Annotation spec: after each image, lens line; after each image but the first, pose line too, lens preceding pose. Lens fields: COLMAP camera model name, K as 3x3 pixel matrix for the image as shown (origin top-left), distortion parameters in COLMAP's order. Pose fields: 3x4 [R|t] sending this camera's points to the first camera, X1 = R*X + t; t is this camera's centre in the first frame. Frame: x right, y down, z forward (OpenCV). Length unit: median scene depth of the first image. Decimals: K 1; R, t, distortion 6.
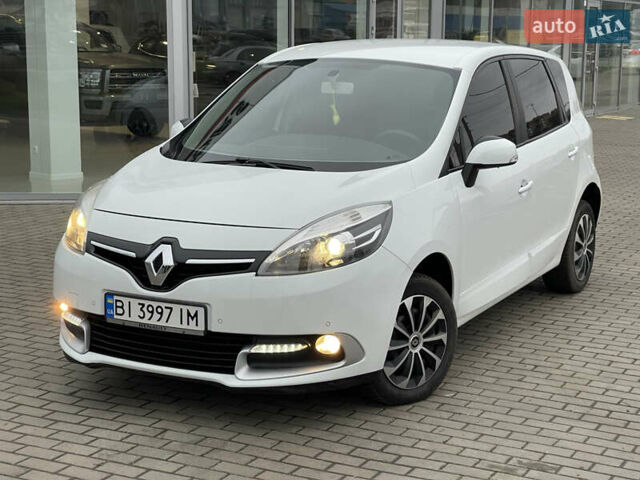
lens RADIAL K [[1183.1, 0, 320.0], [0, 1183.1, 240.0], [0, 0, 1]] dist [0.202390, -0.002735]
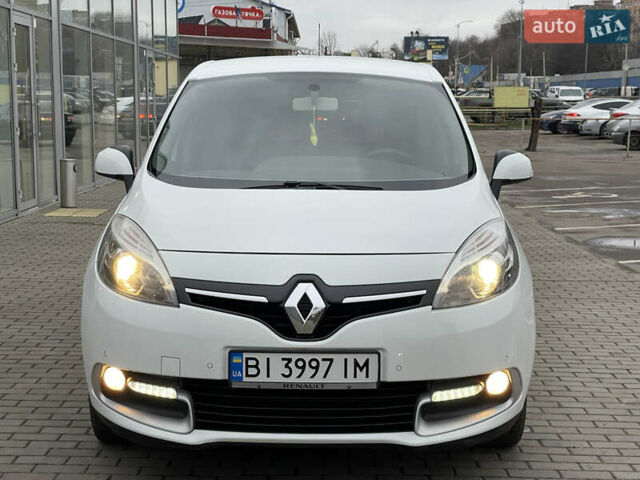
lens RADIAL K [[1183.1, 0, 320.0], [0, 1183.1, 240.0], [0, 0, 1]] dist [0.202390, -0.002735]
pose [[0.893511, -0.059606, 0.445067, -0.482822], [0.081870, 0.996162, -0.030949, 0.000376], [-0.441514, 0.064091, 0.894962, 0.268764]]
